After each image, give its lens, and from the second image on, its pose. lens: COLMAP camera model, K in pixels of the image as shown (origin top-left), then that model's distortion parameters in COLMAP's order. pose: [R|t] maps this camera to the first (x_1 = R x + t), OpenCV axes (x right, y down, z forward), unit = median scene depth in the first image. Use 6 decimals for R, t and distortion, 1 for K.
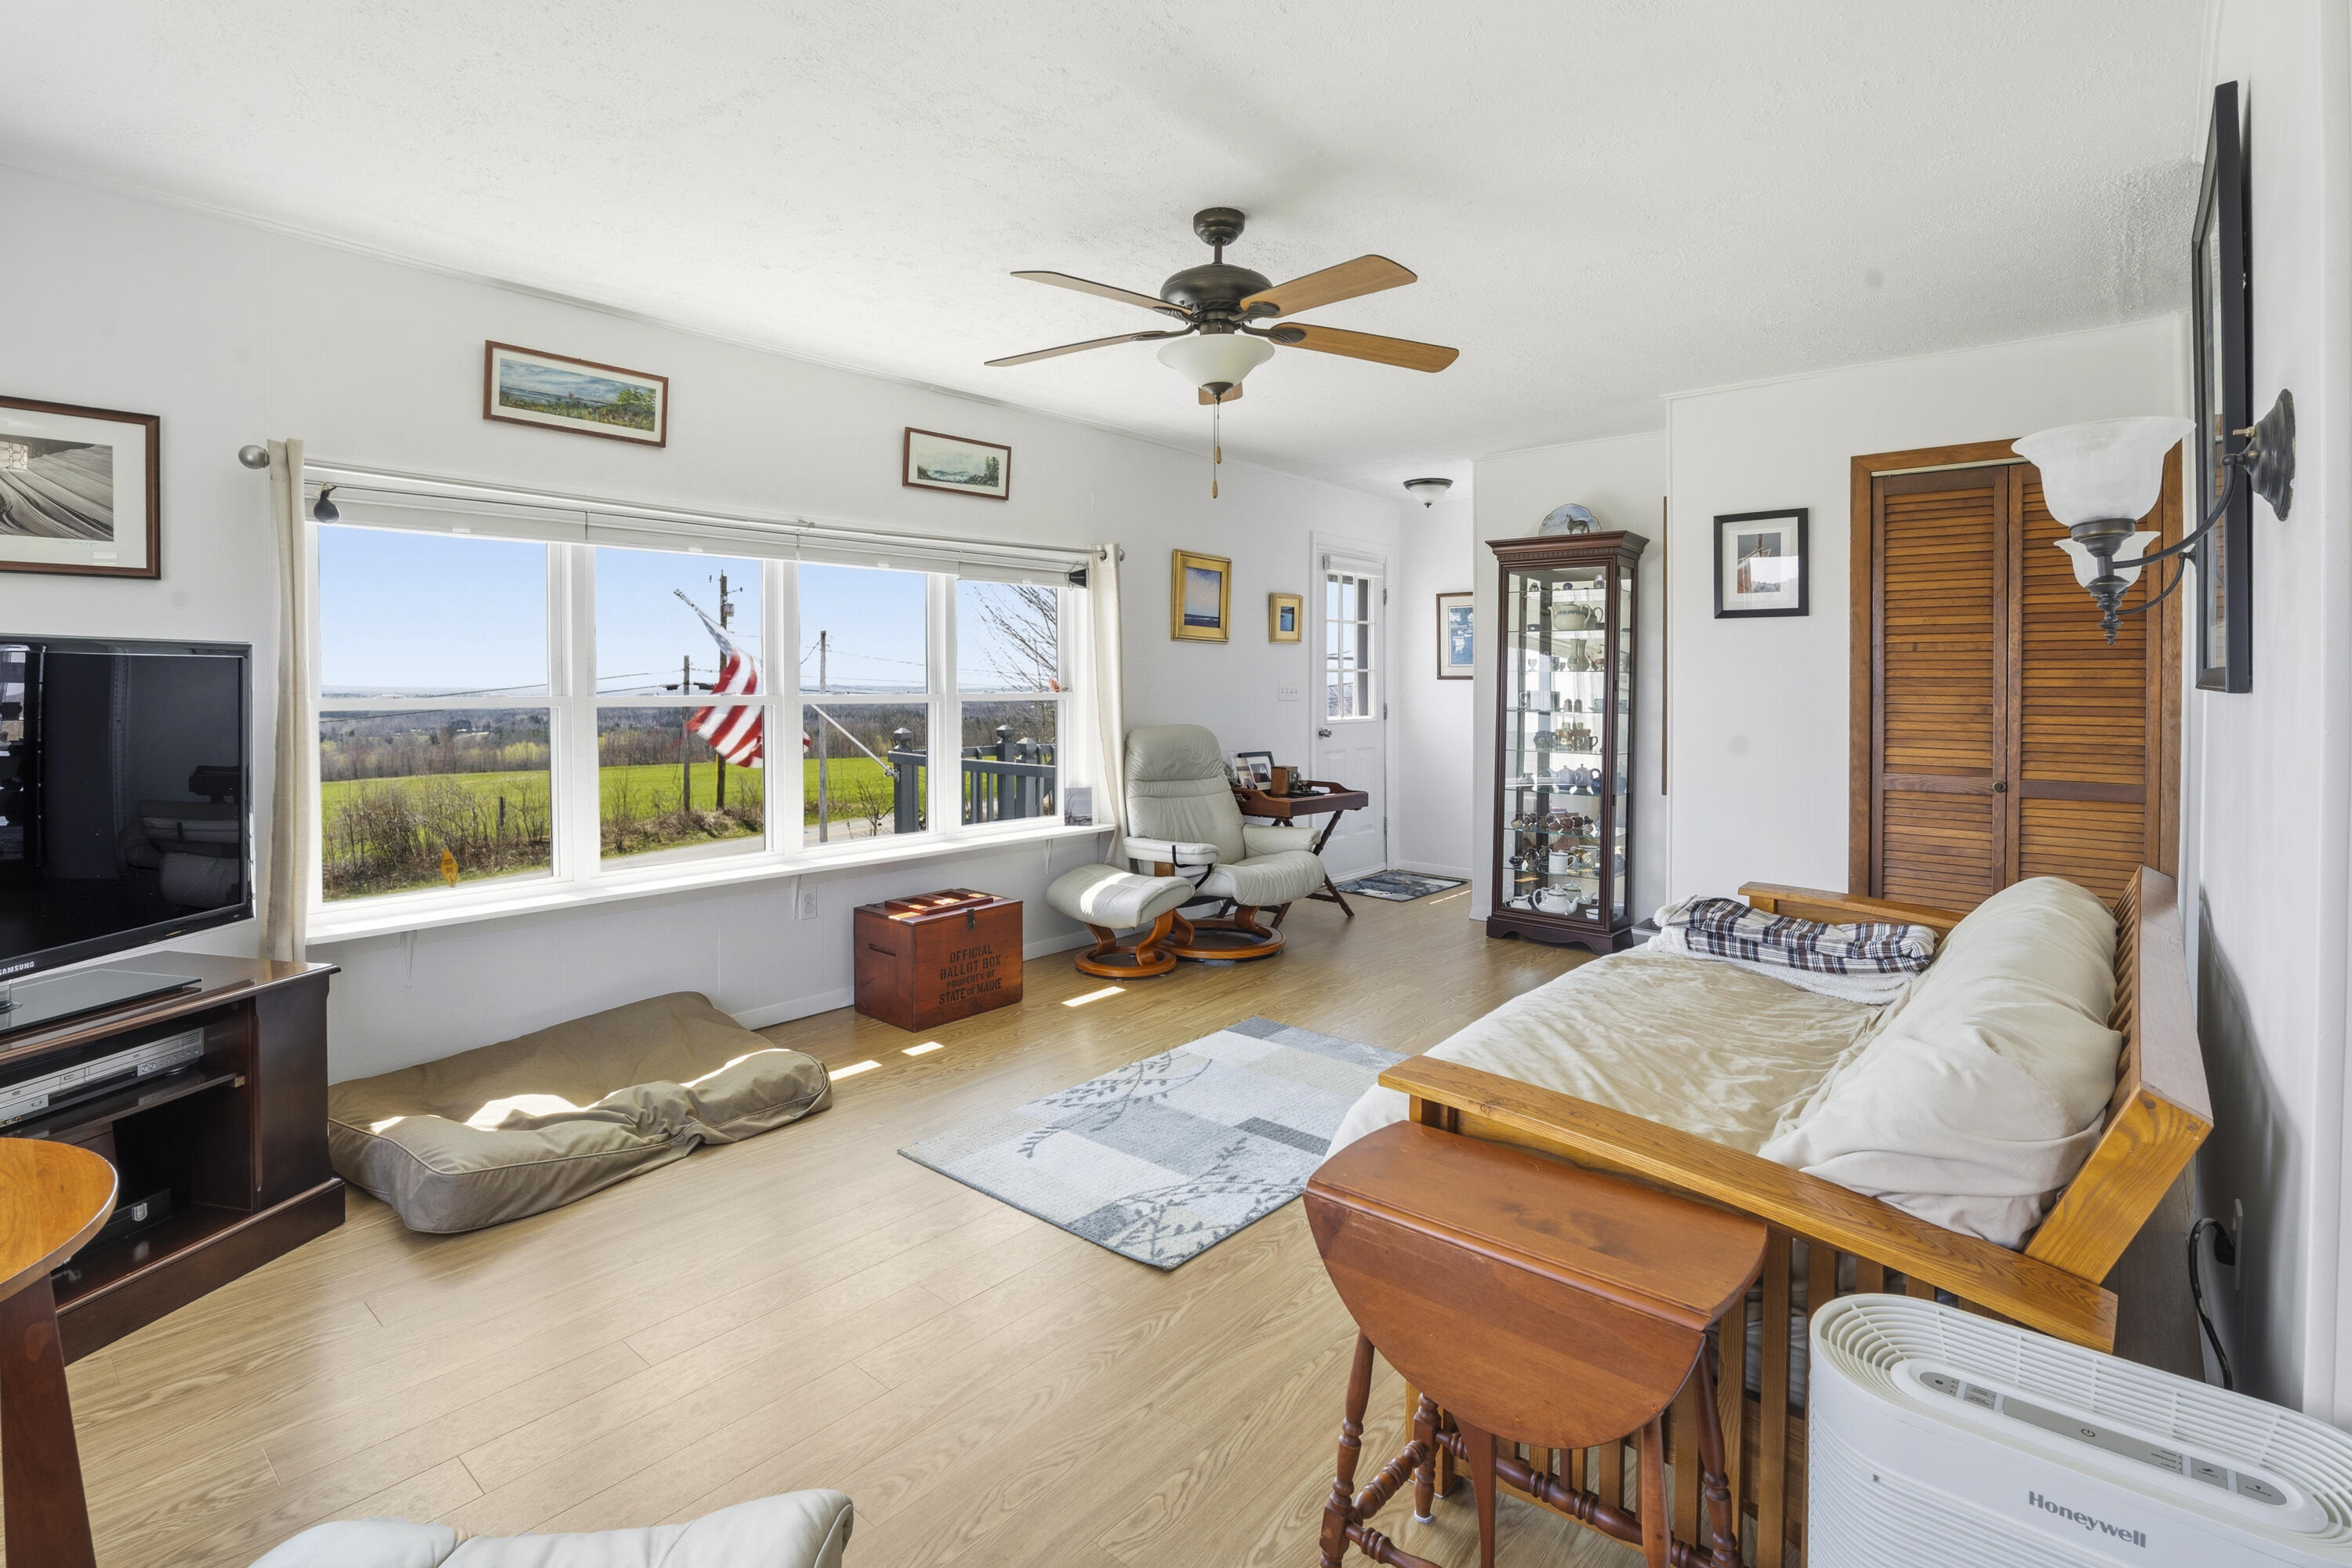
lens RADIAL K [[1100.9, 0, 1159.3], [0, 1100.9, 697.1], [0, 0, 1]] dist [-0.017007, 0.000211]
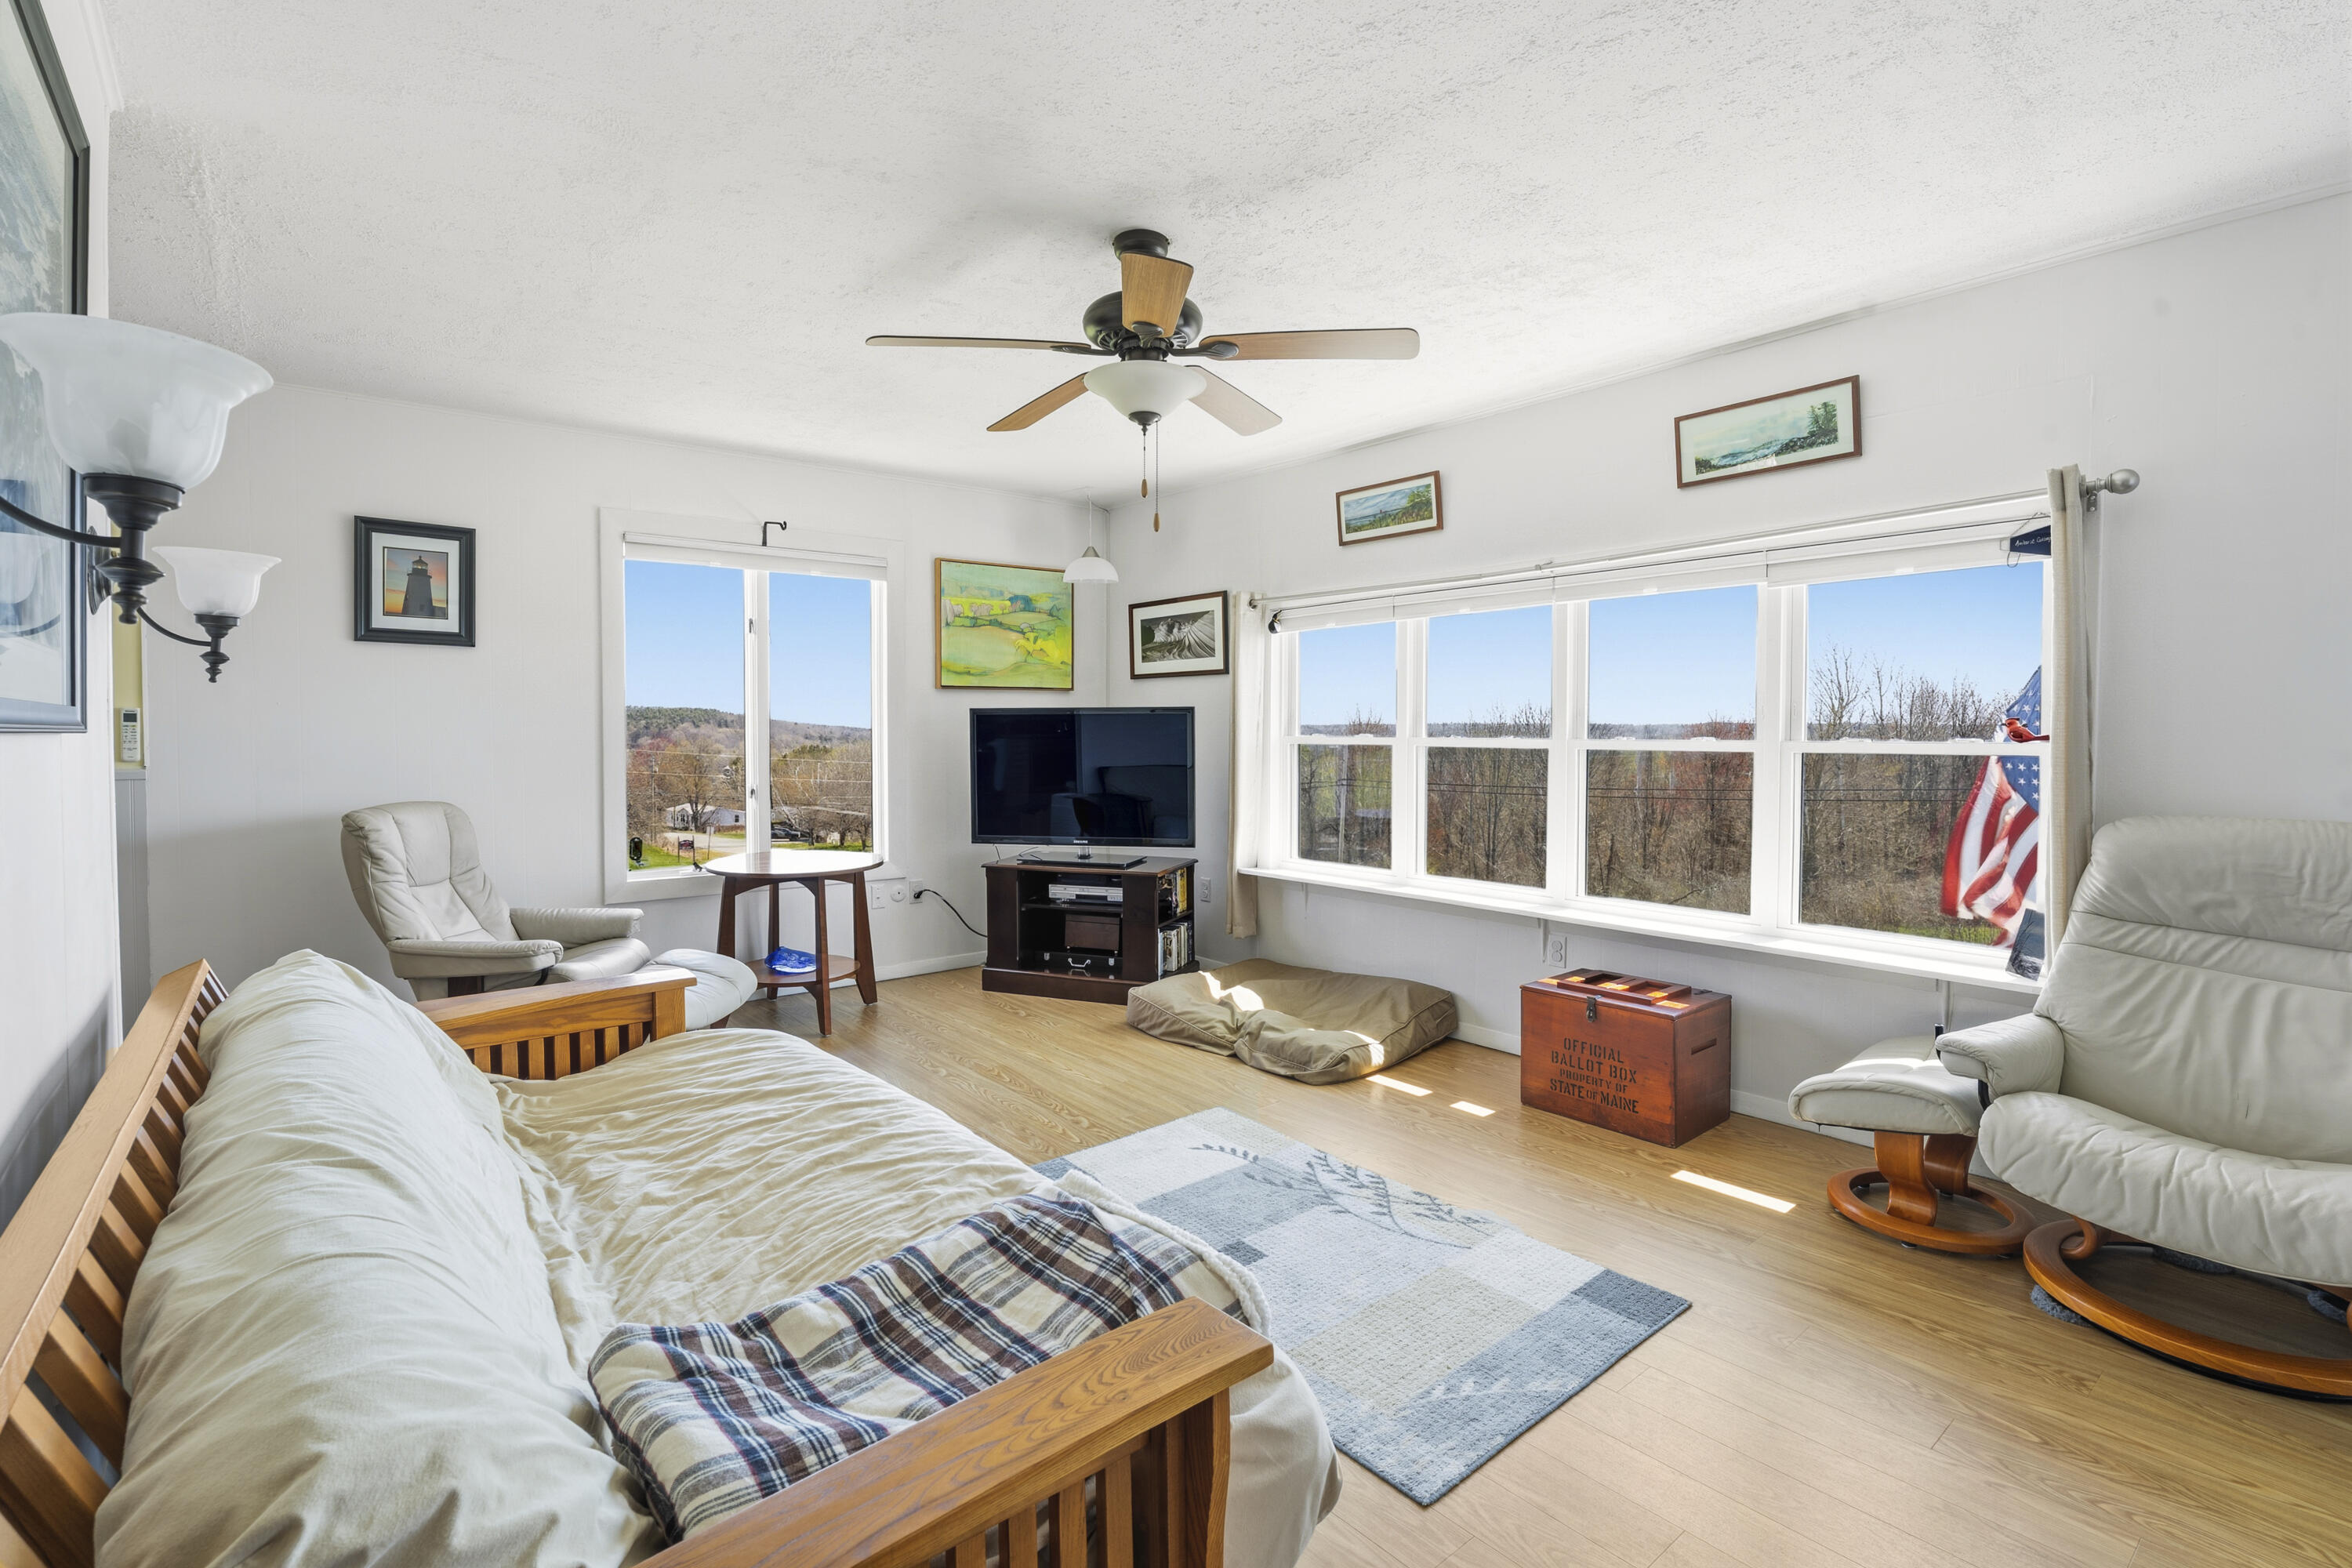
lens RADIAL K [[1074.2, 0, 1172.4], [0, 1074.2, 757.4], [0, 0, 1]] dist [-0.015162, -0.000010]
pose [[-0.156248, 0.026116, -0.987373, 0.829650], [-0.014103, 0.999489, 0.028668, -0.009911], [0.987617, 0.018404, -0.155800, 0.991509]]
